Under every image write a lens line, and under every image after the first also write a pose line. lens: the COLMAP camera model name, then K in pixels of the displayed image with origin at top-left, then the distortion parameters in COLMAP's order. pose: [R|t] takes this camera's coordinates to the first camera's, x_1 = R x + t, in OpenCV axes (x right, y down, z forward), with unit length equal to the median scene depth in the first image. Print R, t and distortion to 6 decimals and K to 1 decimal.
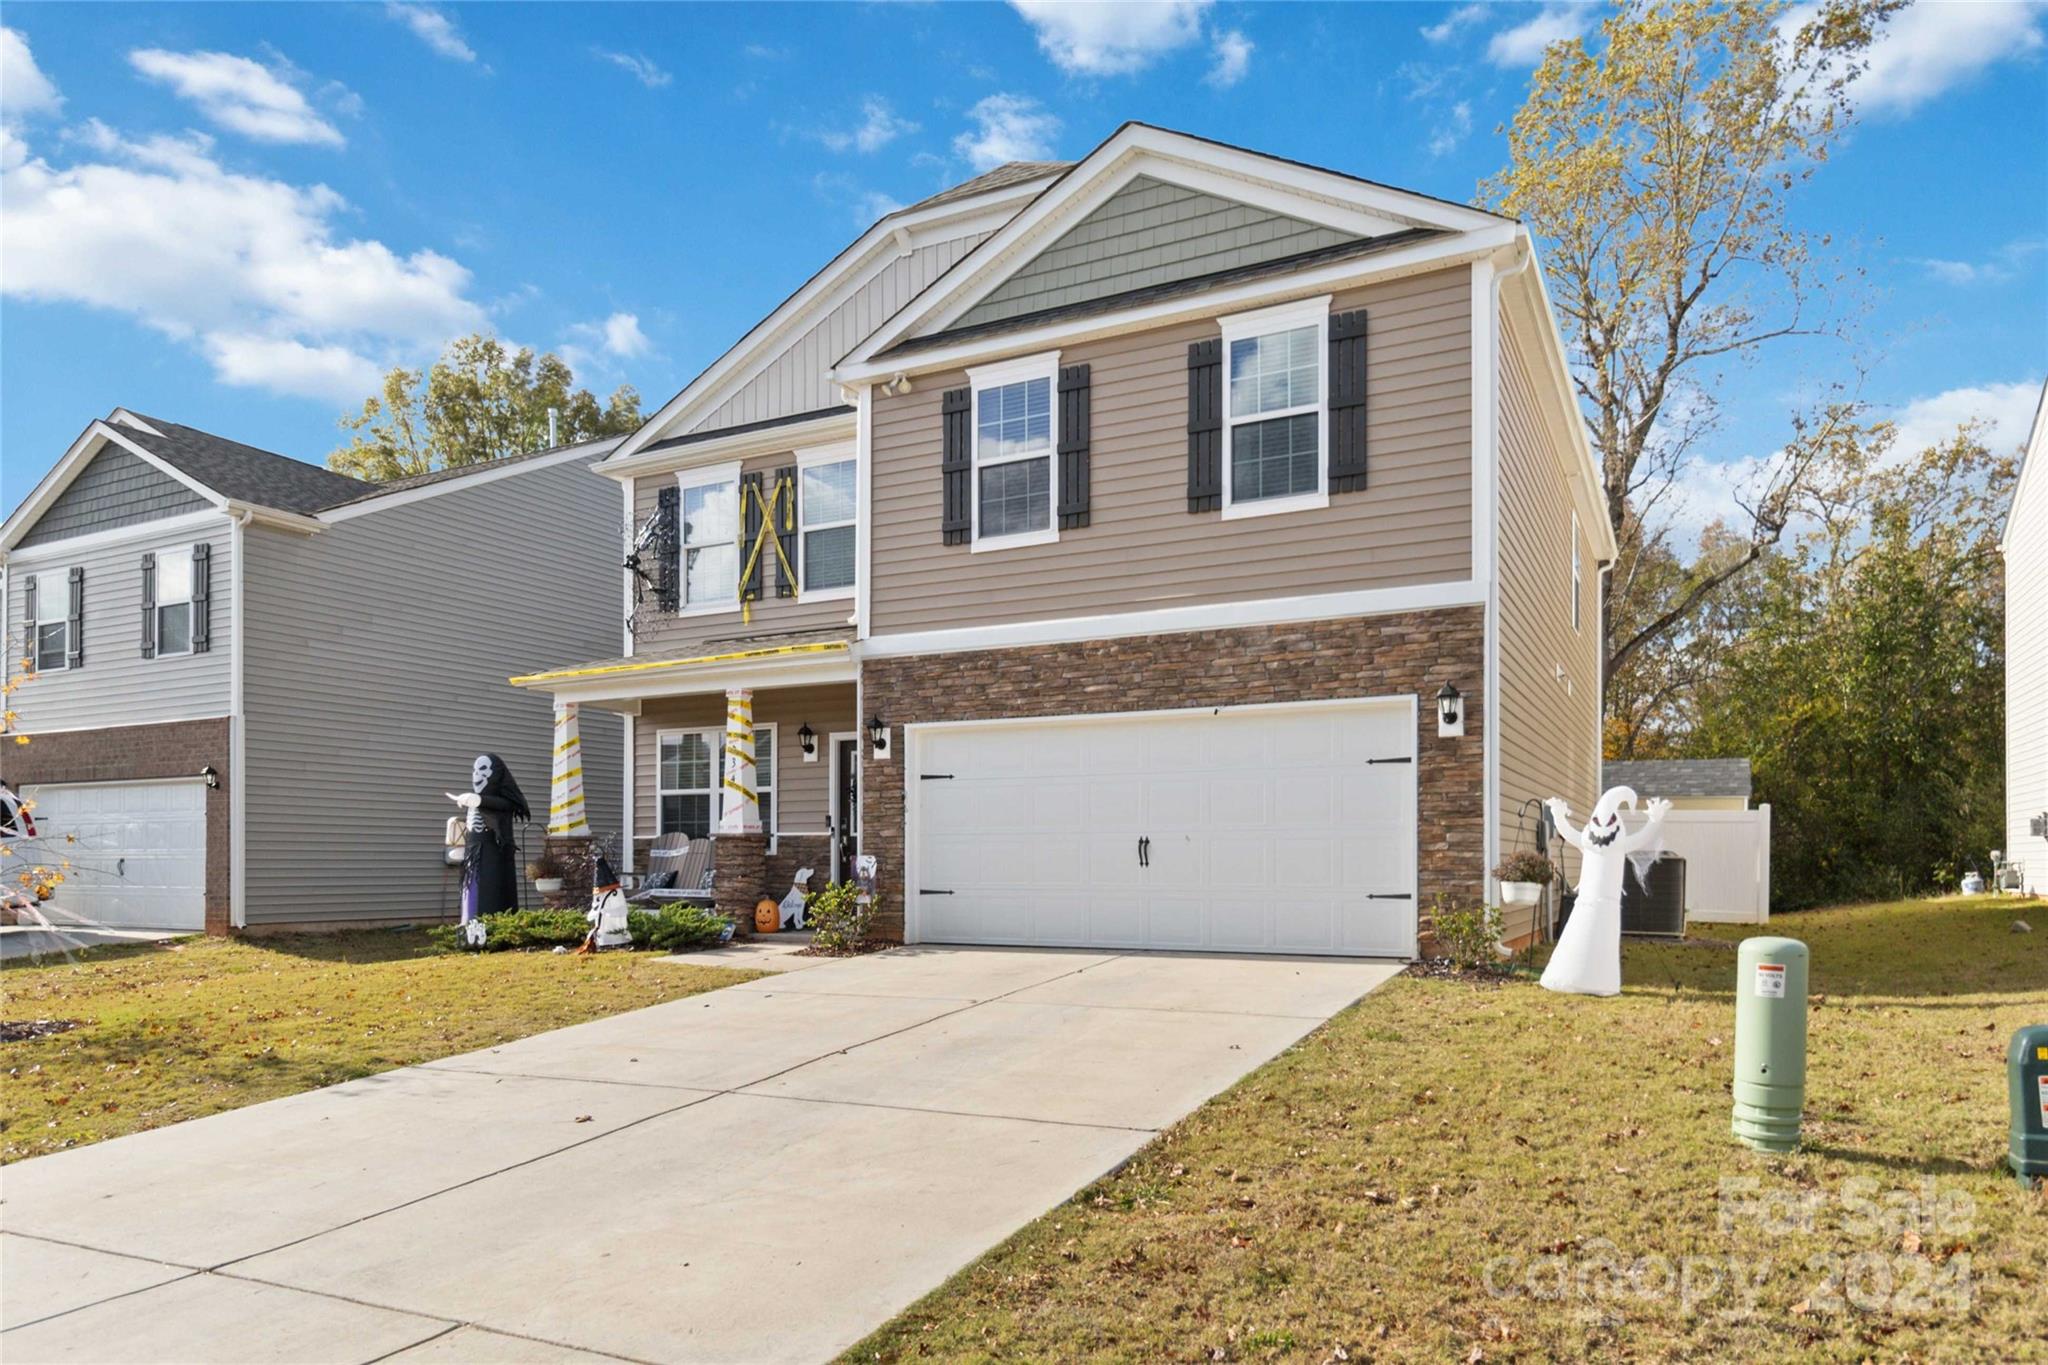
lens RADIAL K [[758.0, 0, 1017.0], [0, 758.0, 680.8], [0, 0, 1]] dist [-0.001296, -0.000043]
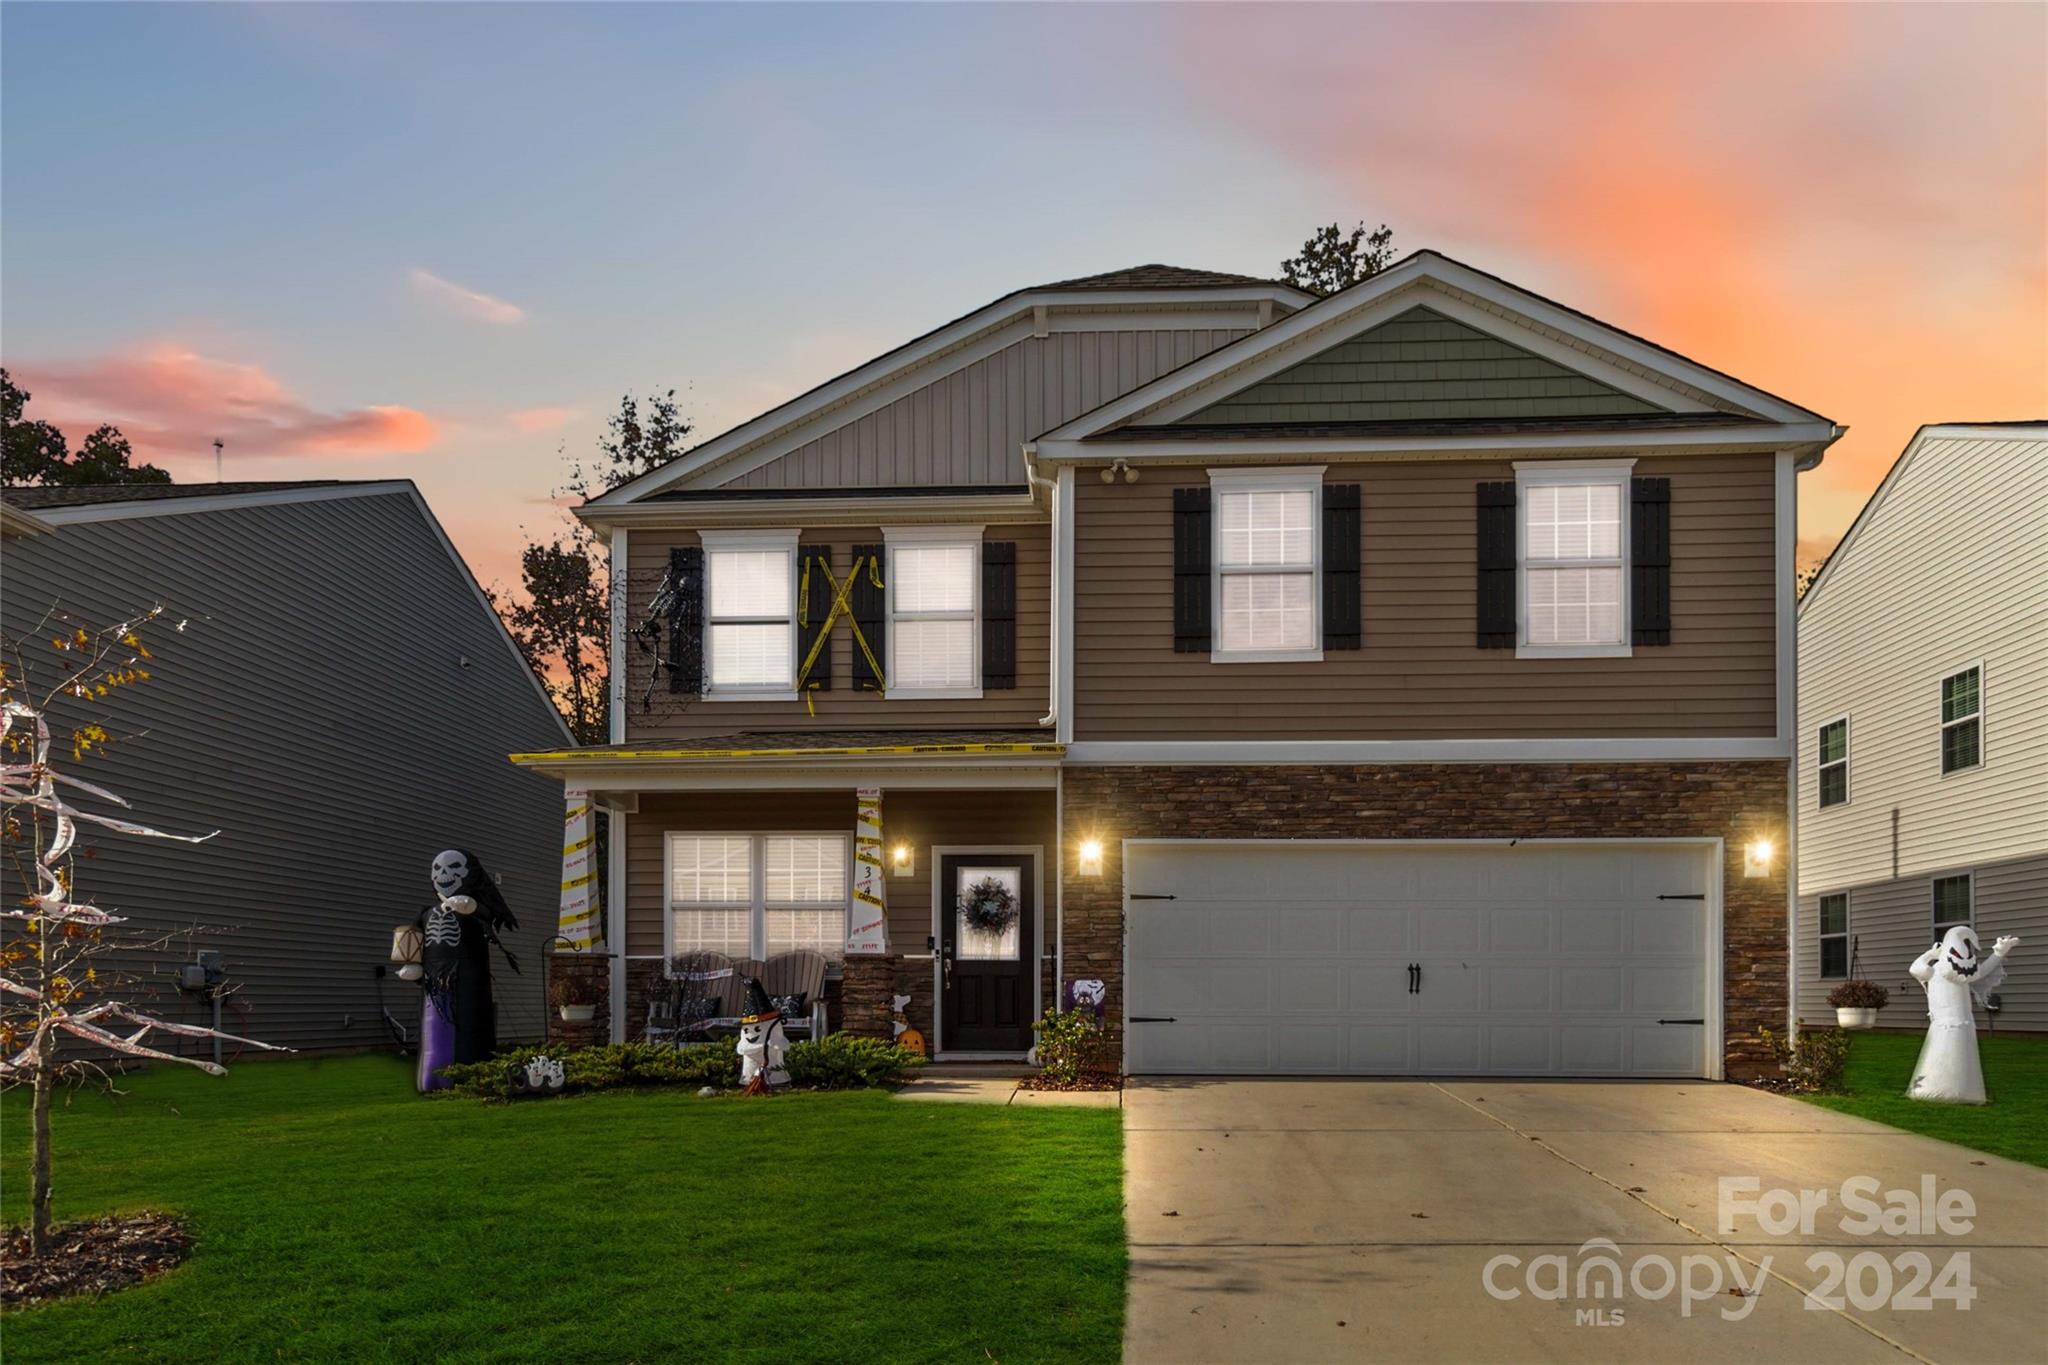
lens RADIAL K [[758.0, 0, 1029.0], [0, 758.0, 820.5], [0, 0, 1]] dist [-0.001296, -0.000043]
pose [[0.966099, 0.065593, 0.249699, -0.540032], [-0.067835, 0.997696, 0.000375, 0.046326], [-0.249100, -0.017301, 0.968323, 0.145940]]
